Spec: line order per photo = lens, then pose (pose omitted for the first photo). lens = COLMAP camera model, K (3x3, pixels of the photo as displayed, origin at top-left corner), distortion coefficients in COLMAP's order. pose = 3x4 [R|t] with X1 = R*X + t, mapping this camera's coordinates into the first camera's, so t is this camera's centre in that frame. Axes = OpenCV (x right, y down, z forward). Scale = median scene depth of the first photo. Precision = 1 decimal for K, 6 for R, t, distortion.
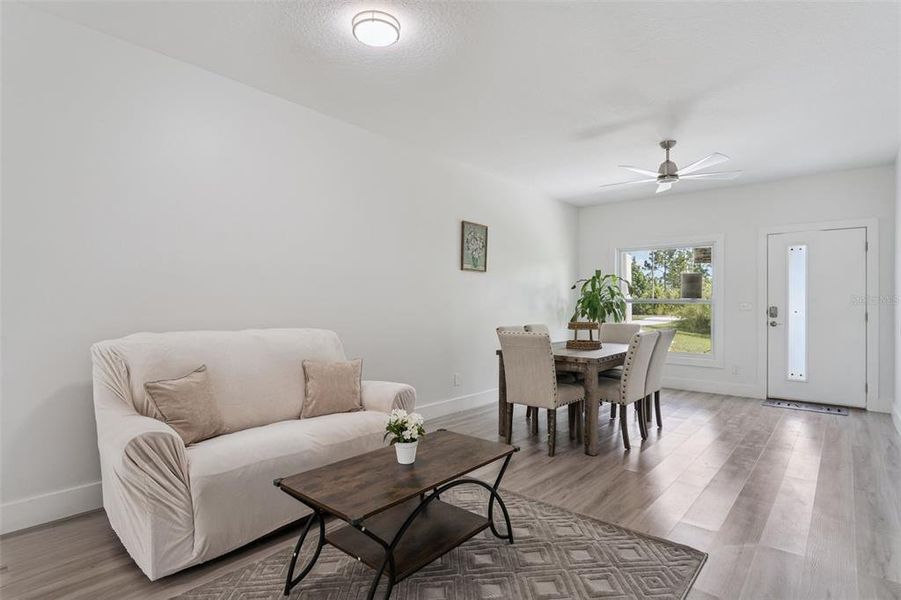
lens RADIAL K [[459.4, 0, 448.0], [0, 459.4, 300.8], [0, 0, 1]] dist [-0.001960, 0.000379]
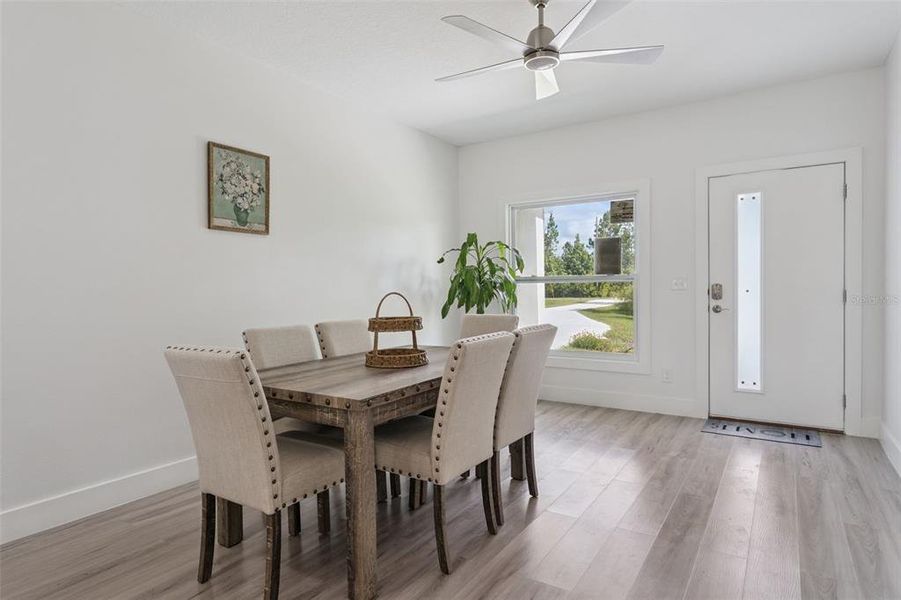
lens RADIAL K [[511.3, 0, 445.1], [0, 511.3, 299.0], [0, 0, 1]] dist [-0.002026, -0.000401]
pose [[0.992008, -0.021121, 0.124393, 0.228388], [0.017775, 0.999451, 0.027943, 0.007315], [-0.124915, -0.025508, 0.991840, 0.317917]]
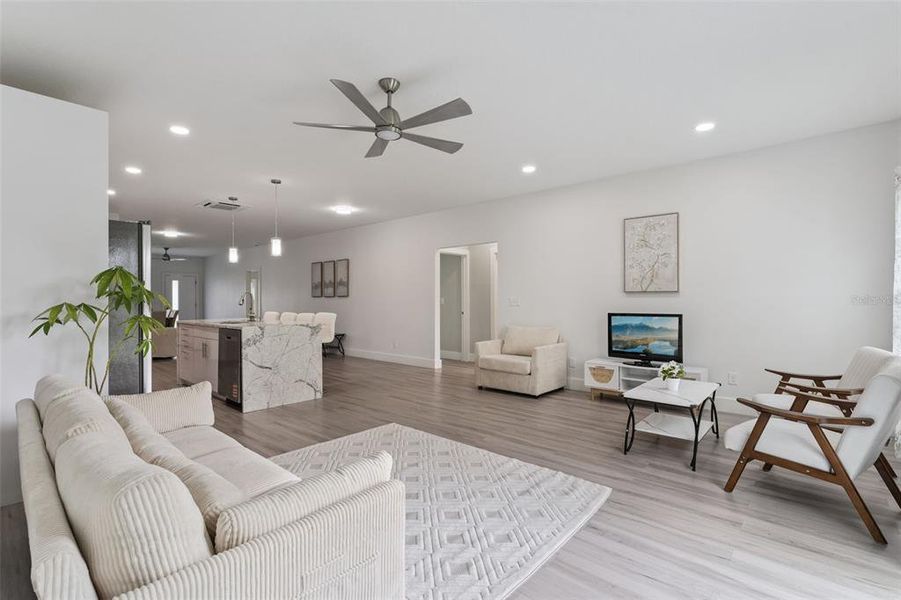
lens RADIAL K [[420.4, 0, 442.9], [0, 420.4, 297.9], [0, 0, 1]] dist [0.003727, -0.001559]
pose [[0.024701, 0.001110, 0.999694, -1.828456], [-0.000759, 0.999999, -0.001092, -0.013760], [-0.999695, -0.000732, 0.024702, -0.717873]]
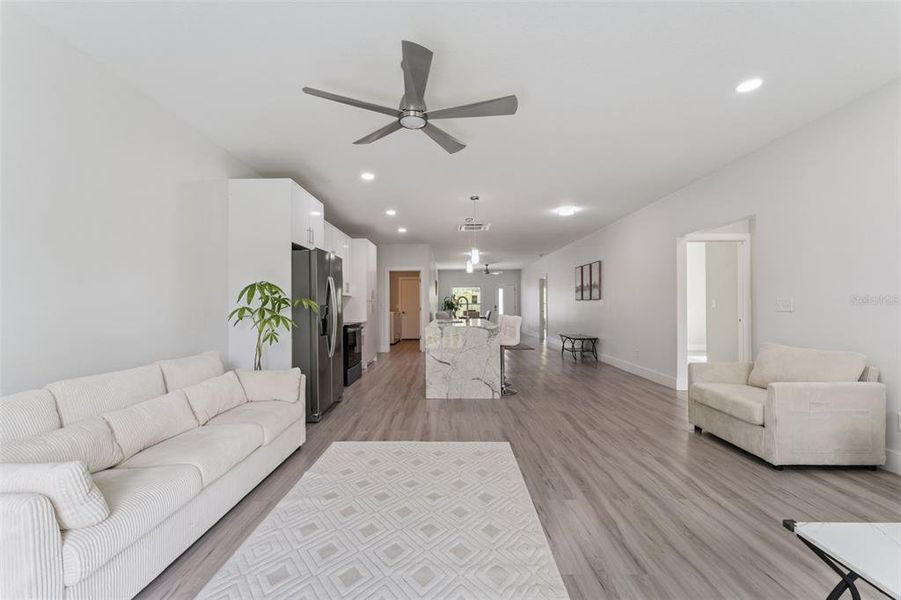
lens RADIAL K [[366.8, 0, 445.2], [0, 366.8, 303.0], [0, 0, 1]] dist [-0.002280, -0.000451]
pose [[0.764986, -0.005423, 0.644024, -1.526745], [0.005871, 0.999982, 0.001447, -0.013060], [-0.644021, 0.002674, 0.765004, -0.993796]]
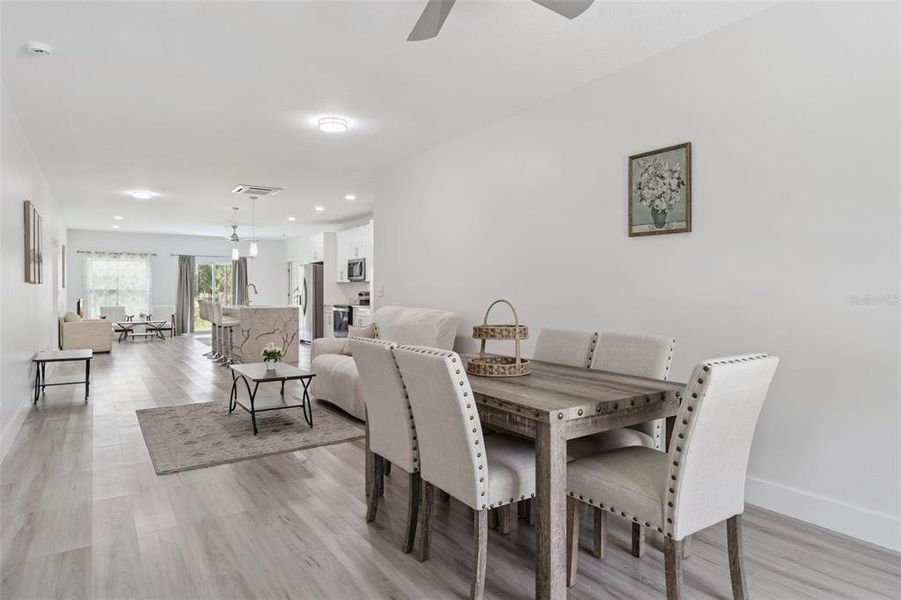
lens RADIAL K [[534.1, 0, 447.3], [0, 534.1, 292.4], [0, 0, 1]] dist [-0.005551, 0.003977]
pose [[-0.268849, -0.001683, -0.963181, 0.752962], [0.006070, 0.999976, -0.003442, 0.008453], [0.963163, -0.006772, -0.268832, 0.910853]]
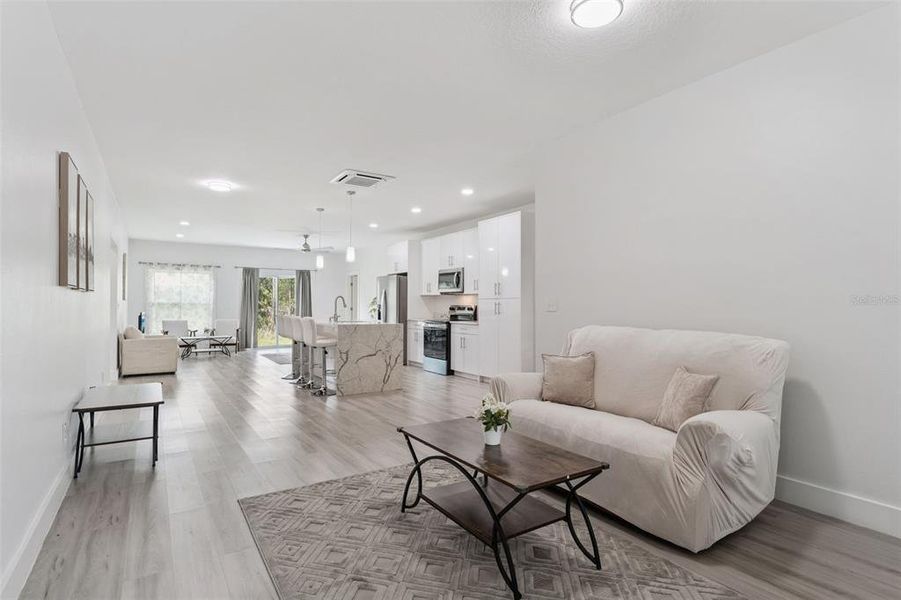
lens RADIAL K [[459.4, 0, 445.8], [0, 459.4, 300.3], [0, 0, 1]] dist [-0.001960, 0.000379]
pose [[-0.282055, -0.017118, -0.959245, 0.389228], [0.002857, 0.999821, -0.018683, 0.008152], [0.959394, -0.008011, -0.281956, 0.460768]]
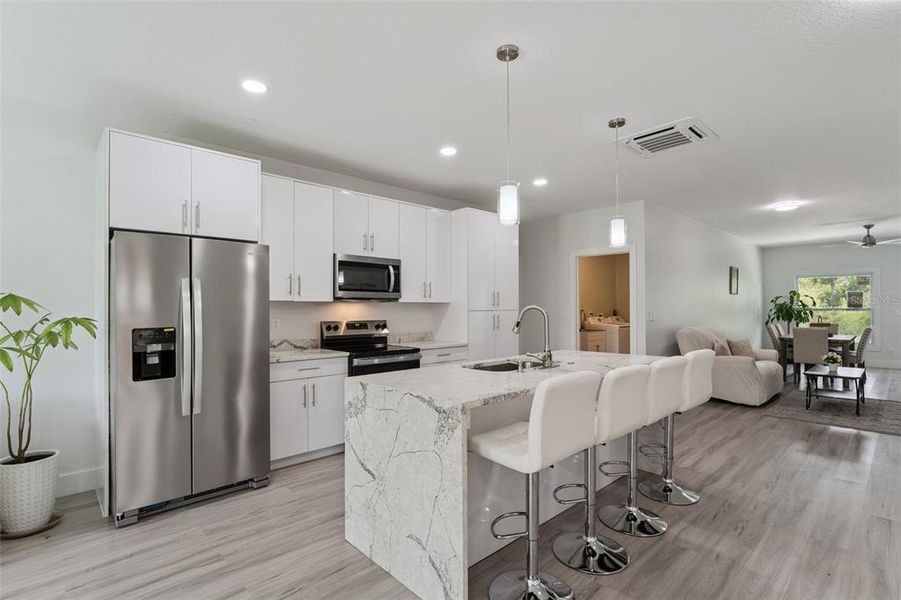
lens RADIAL K [[427.9, 0, 446.2], [0, 427.9, 304.7], [0, 0, 1]] dist [0.000071, -0.000602]
pose [[0.994001, -0.010453, -0.108872, -0.848172], [0.010298, 0.999945, -0.001984, -0.031865], [0.108886, 0.000851, 0.994054, -0.740465]]
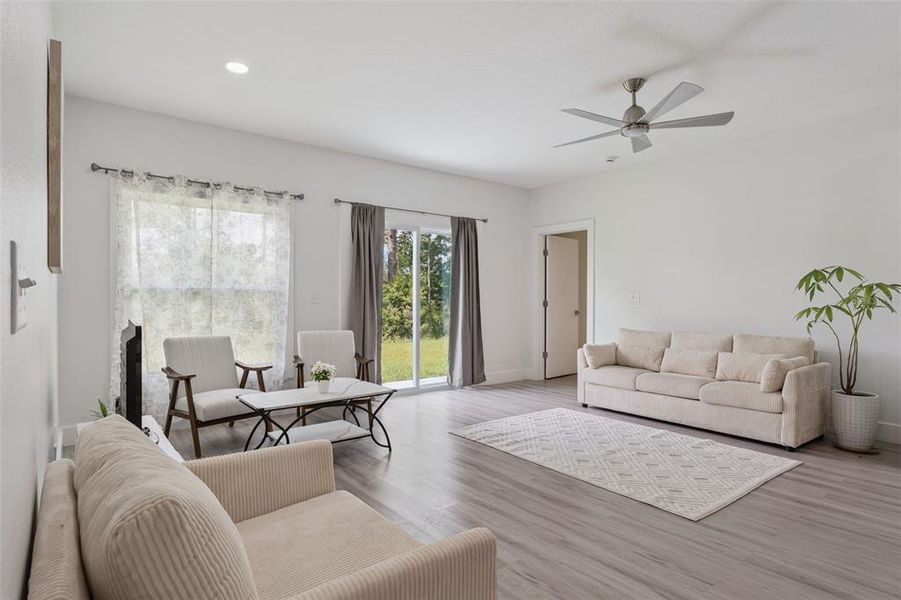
lens RADIAL K [[490.7, 0, 447.6], [0, 490.7, 302.2], [0, 0, 1]] dist [-0.006563, 0.000500]
pose [[-0.195696, 0.003367, -0.980659, -0.563460], [0.002063, 0.999993, 0.003022, -0.001282], [0.980662, -0.001431, -0.195702, -0.751418]]
